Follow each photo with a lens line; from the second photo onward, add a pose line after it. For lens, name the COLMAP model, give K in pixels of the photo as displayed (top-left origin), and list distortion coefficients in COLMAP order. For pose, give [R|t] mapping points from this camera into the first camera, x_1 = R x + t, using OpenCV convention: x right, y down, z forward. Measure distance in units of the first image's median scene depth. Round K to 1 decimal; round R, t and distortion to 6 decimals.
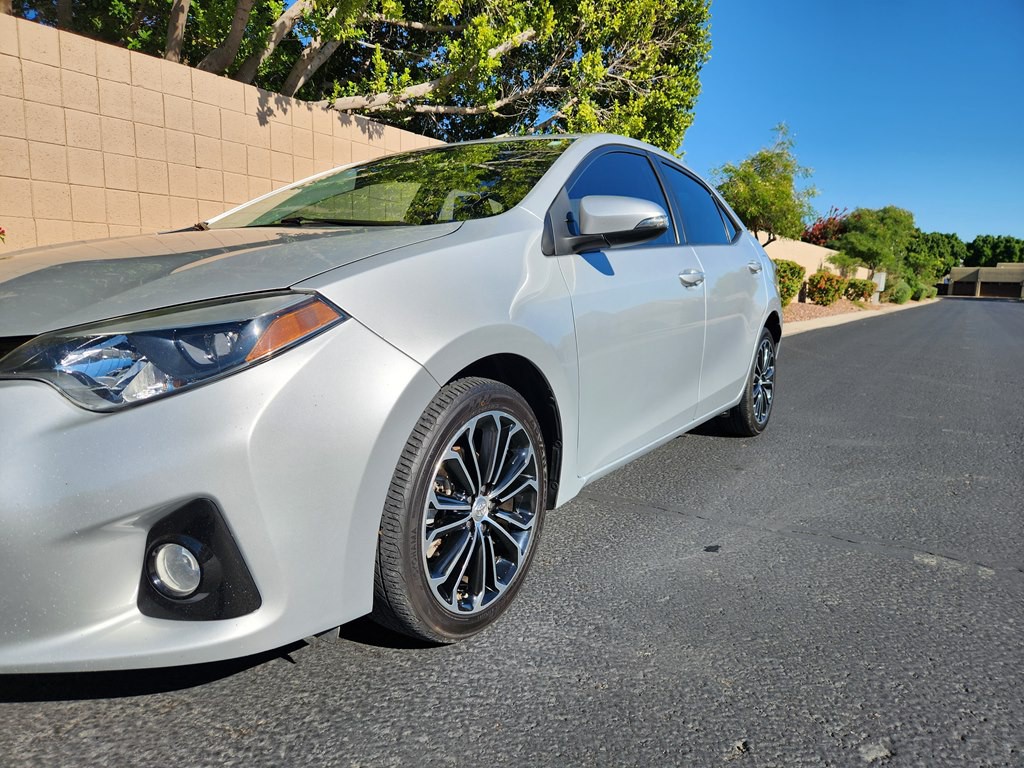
lens RADIAL K [[694.6, 0, 508.5], [0, 694.6, 392.0], [0, 0, 1]] dist [0.062939, -0.050171]
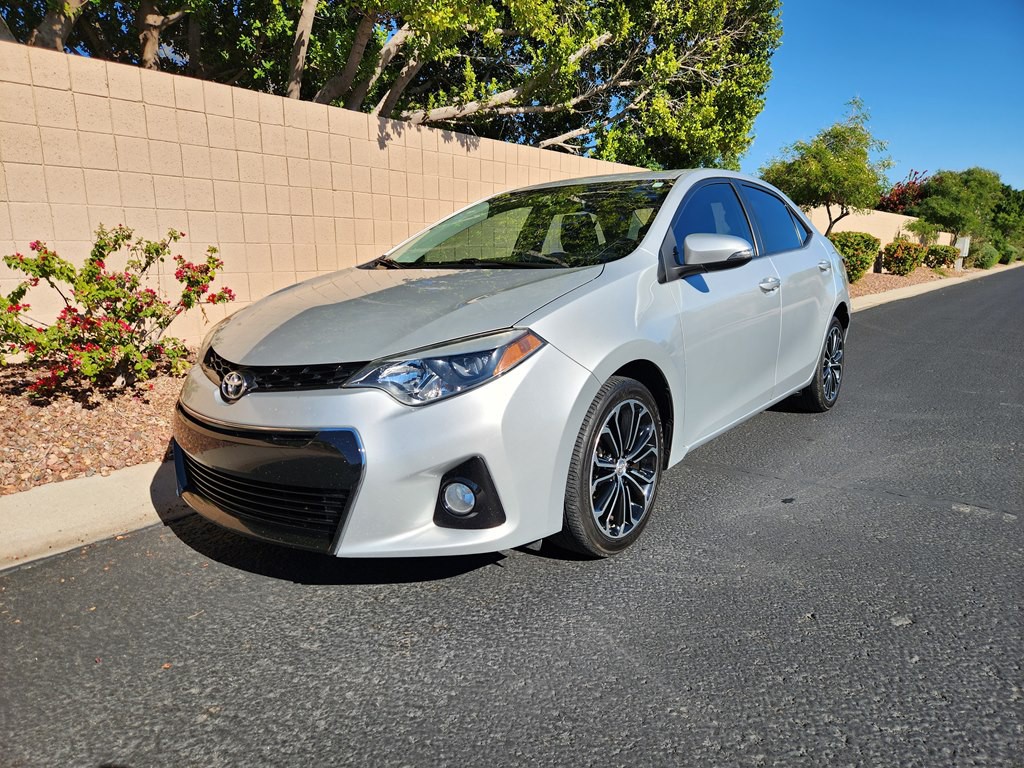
lens RADIAL K [[694.6, 0, 503.6], [0, 694.6, 393.7], [0, 0, 1]] dist [0.062939, -0.050171]
pose [[0.995358, -0.014629, -0.095120, -0.051450], [0.018120, 0.999190, 0.035942, -0.014558], [0.094517, -0.037499, 0.994817, -0.161933]]
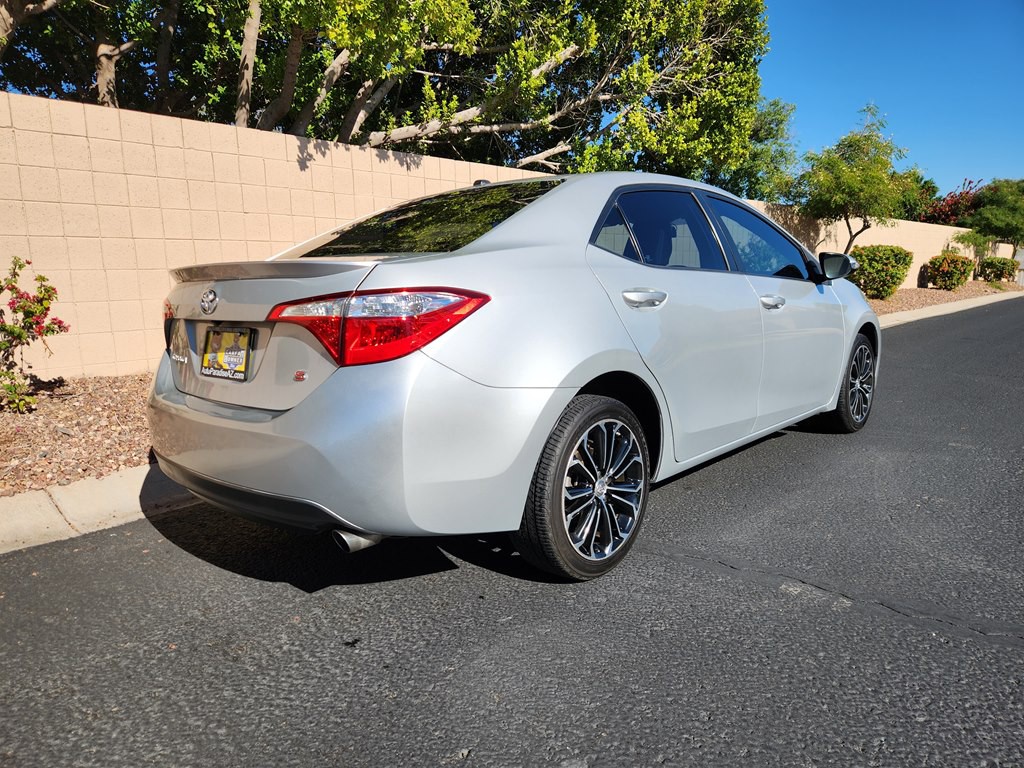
lens RADIAL K [[694.6, 0, 506.0], [0, 694.6, 385.0], [0, 0, 1]] dist [0.062939, -0.050171]
pose [[0.984301, -0.018381, -0.175536, 0.173363], [0.018227, 0.999831, -0.002487, -0.031799], [0.175552, -0.000751, 0.984470, -0.043127]]
